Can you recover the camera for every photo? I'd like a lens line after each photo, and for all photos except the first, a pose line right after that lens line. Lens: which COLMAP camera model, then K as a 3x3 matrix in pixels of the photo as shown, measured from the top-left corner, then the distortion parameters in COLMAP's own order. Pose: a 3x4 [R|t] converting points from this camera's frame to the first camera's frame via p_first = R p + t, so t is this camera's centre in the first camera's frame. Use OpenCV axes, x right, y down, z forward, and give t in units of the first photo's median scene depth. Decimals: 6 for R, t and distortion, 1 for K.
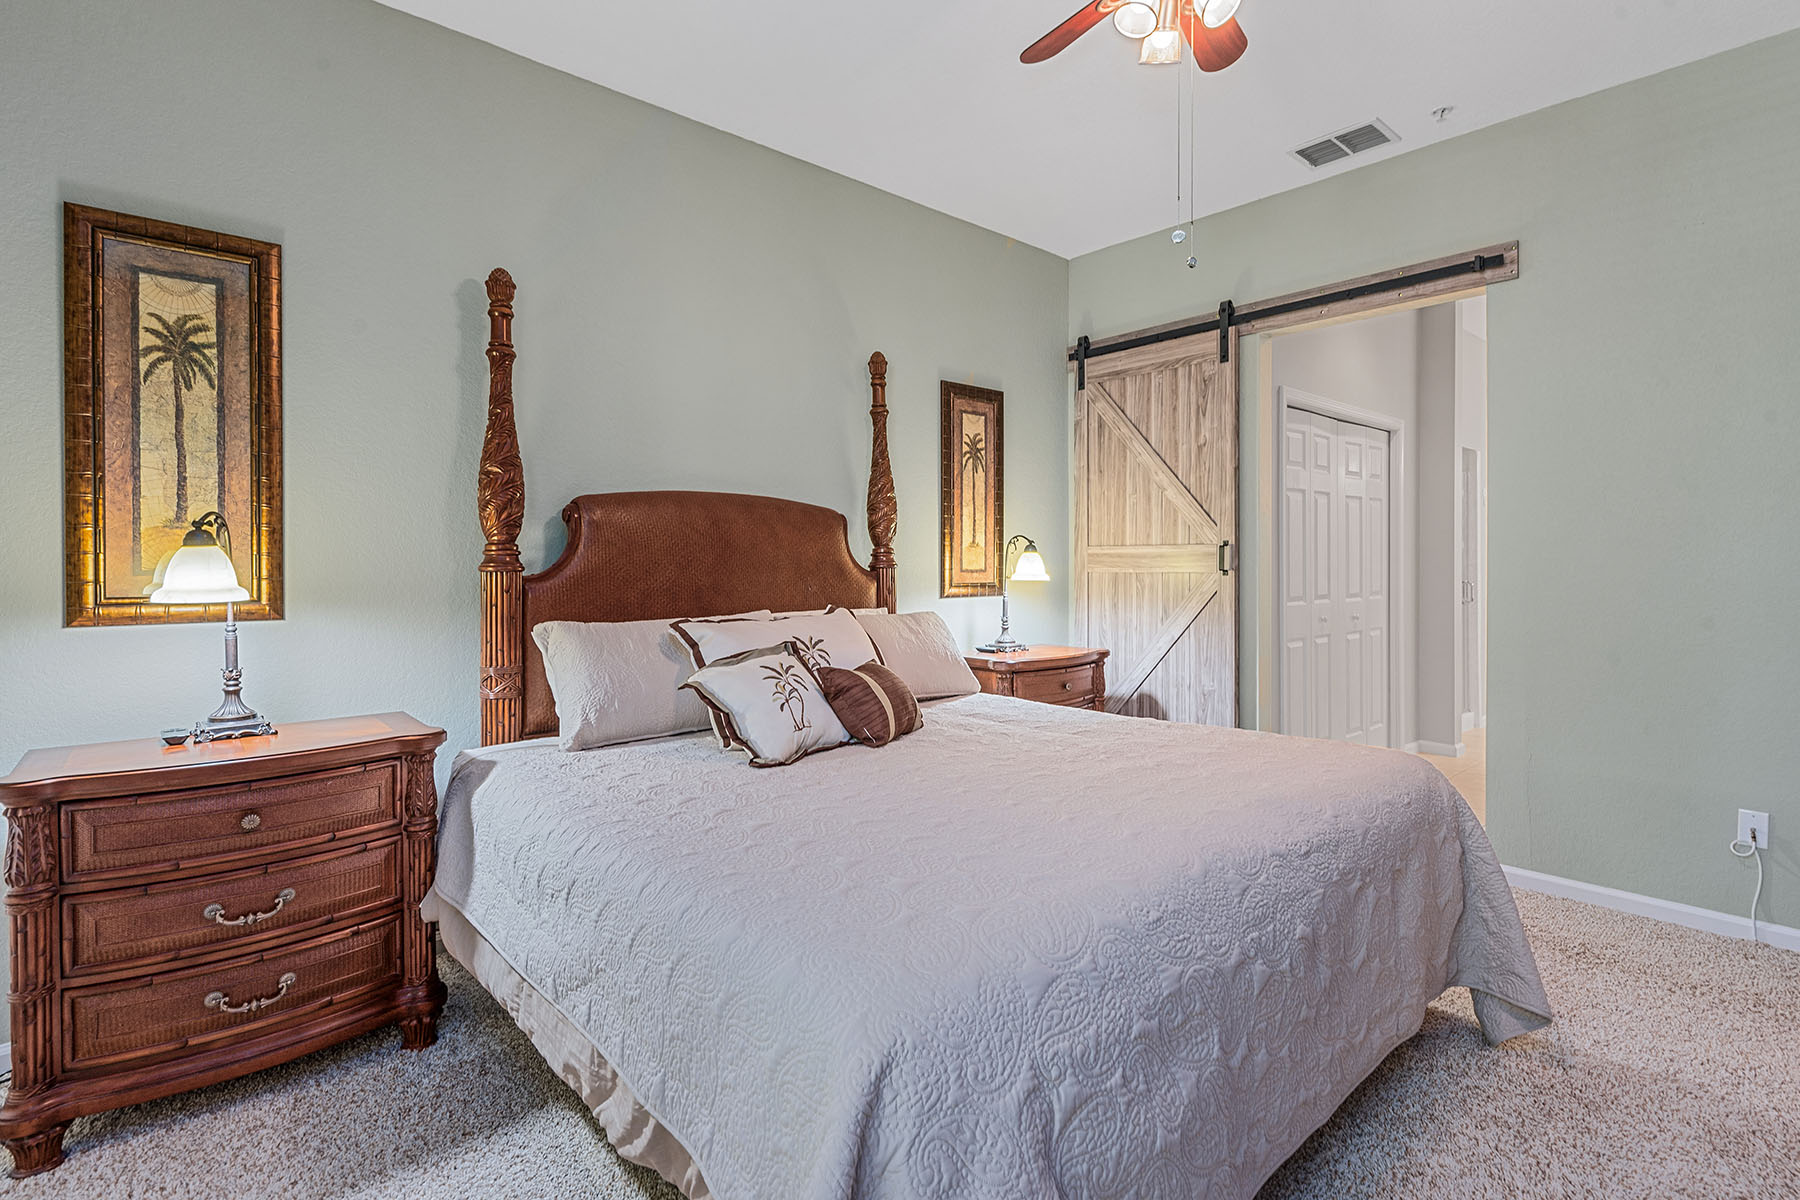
lens RADIAL K [[963.8, 0, 902.8], [0, 963.8, 570.9], [0, 0, 1]] dist [0.002266, 0.000262]
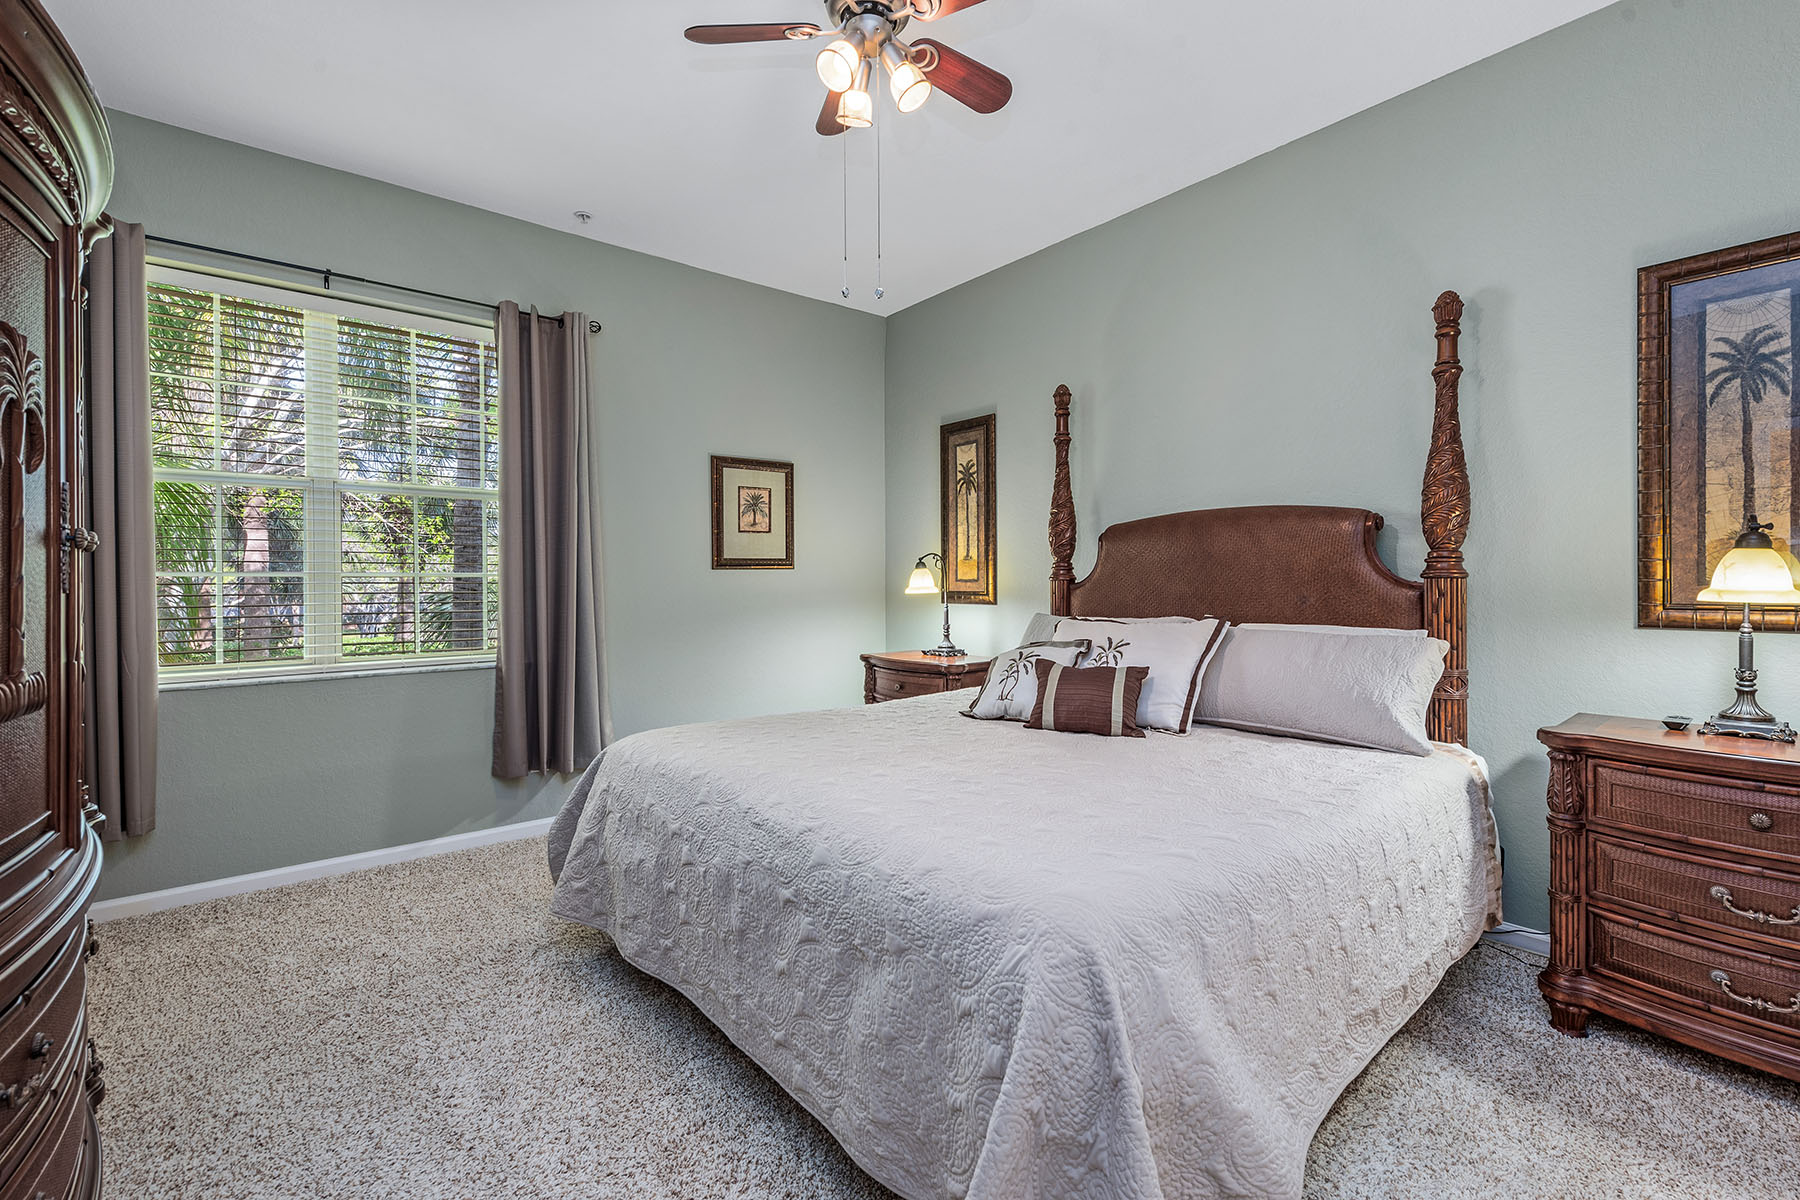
lens RADIAL K [[785.0, 0, 892.6], [0, 785.0, 584.3], [0, 0, 1]] dist [0.012070, -0.000591]
pose [[-0.100659, 0.007080, -0.994896, 0.494351], [-0.002396, 0.999970, 0.007359, -0.001247], [0.994918, 0.003124, -0.100639, 0.490681]]
